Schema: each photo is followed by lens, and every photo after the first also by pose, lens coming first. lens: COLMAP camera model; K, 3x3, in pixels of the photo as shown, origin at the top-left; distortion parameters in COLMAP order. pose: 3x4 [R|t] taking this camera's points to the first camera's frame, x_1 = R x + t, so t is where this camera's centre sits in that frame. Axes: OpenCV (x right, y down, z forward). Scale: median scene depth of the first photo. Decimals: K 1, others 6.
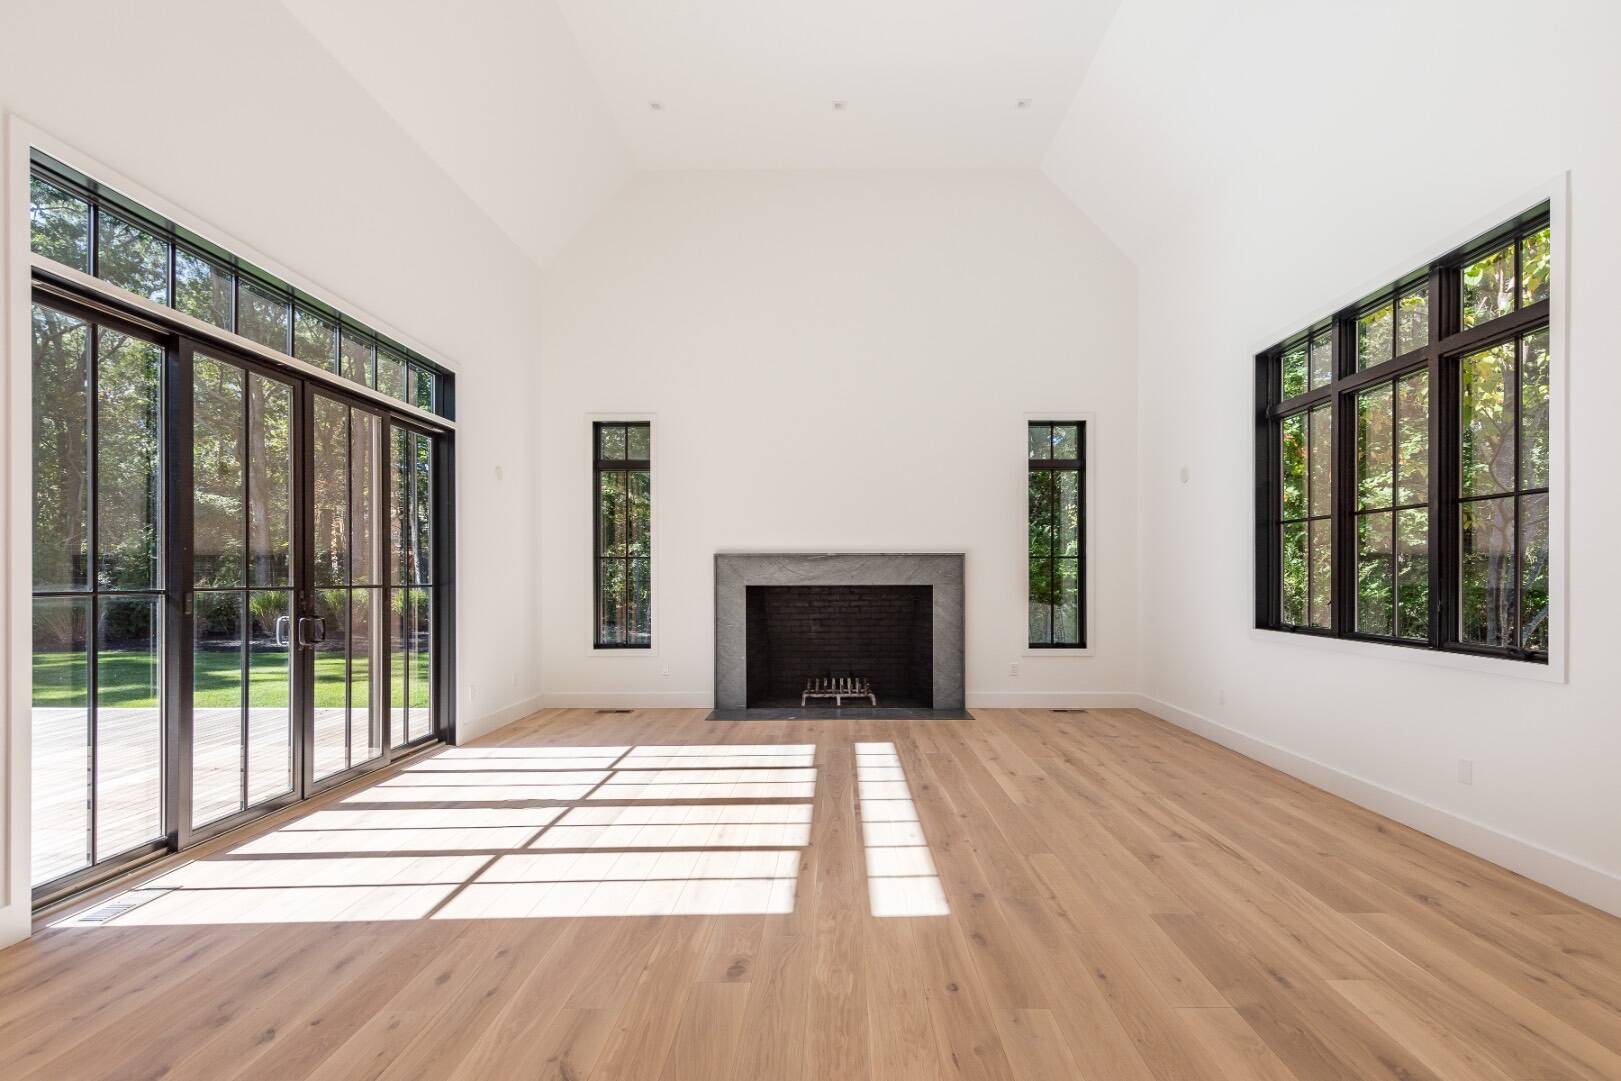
lens RADIAL K [[740.7, 0, 854.9], [0, 740.7, 570.0], [0, 0, 1]] dist [0.003061, -0.001528]
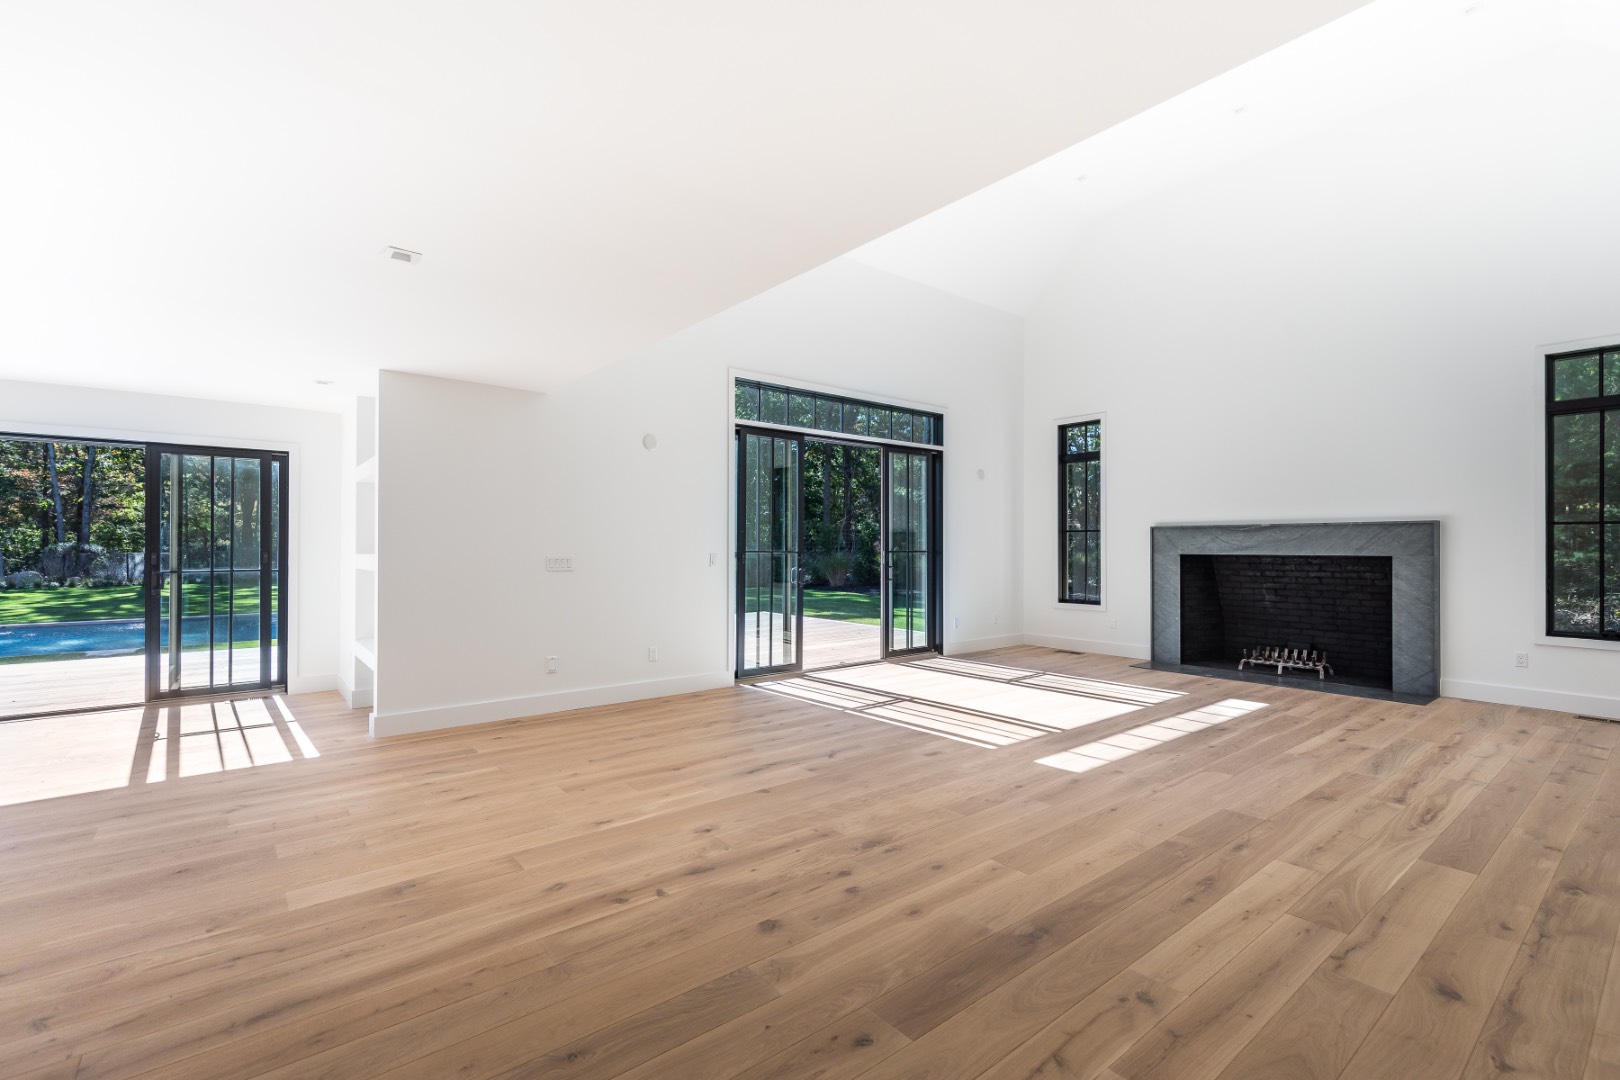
lens RADIAL K [[740.2, 0, 806.1], [0, 740.2, 541.5], [0, 0, 1]] dist [0.003061, -0.001528]
pose [[0.629238, -0.002978, -0.777207, 0.369330], [0.005401, 0.999985, 0.000541, -0.002472], [0.777194, -0.004538, 0.629245, -0.147188]]
